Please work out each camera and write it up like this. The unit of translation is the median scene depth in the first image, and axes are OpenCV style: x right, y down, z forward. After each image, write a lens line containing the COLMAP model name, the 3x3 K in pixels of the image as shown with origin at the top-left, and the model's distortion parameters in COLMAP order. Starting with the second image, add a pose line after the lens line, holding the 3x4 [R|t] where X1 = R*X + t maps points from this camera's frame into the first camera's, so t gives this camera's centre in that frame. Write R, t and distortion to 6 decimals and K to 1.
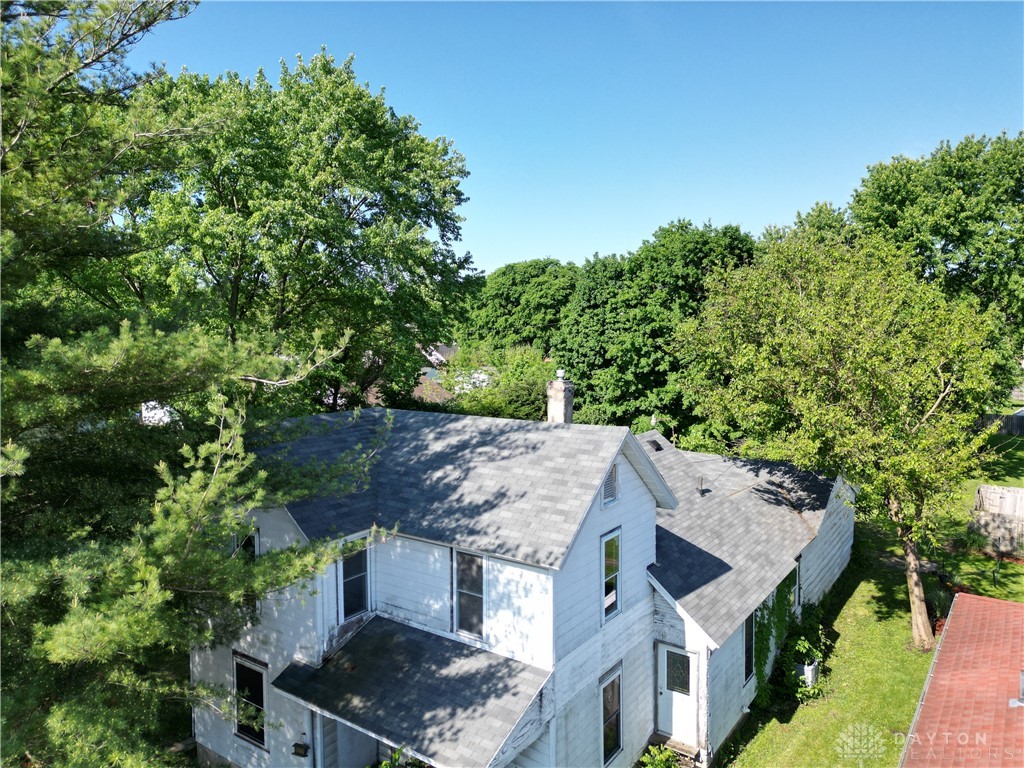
lens RADIAL K [[721.6, 0, 517.0], [0, 721.6, 382.4], [0, 0, 1]] dist [0.028281, -0.007777]
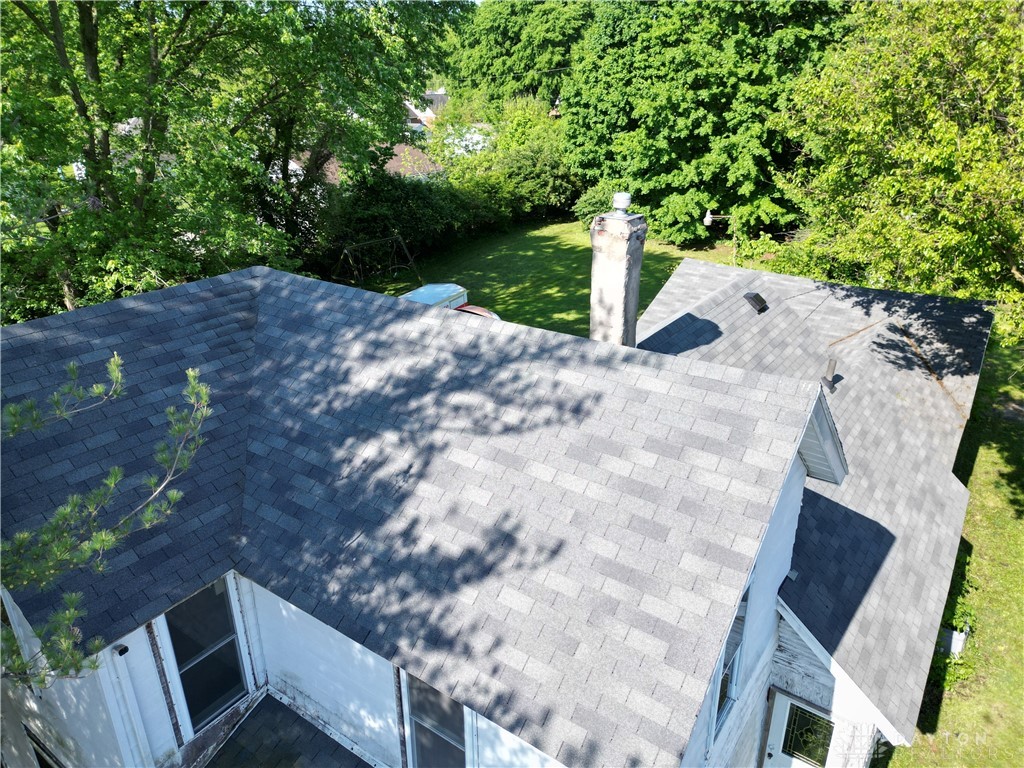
lens RADIAL K [[721.6, 0, 517.0], [0, 721.6, 382.4], [0, 0, 1]] dist [0.028281, -0.007777]
pose [[0.999997, -0.000782, 0.002148, -0.007534], [0.000038, 0.945171, 0.326575, -0.036501], [-0.002285, -0.326574, 0.945169, 0.317132]]
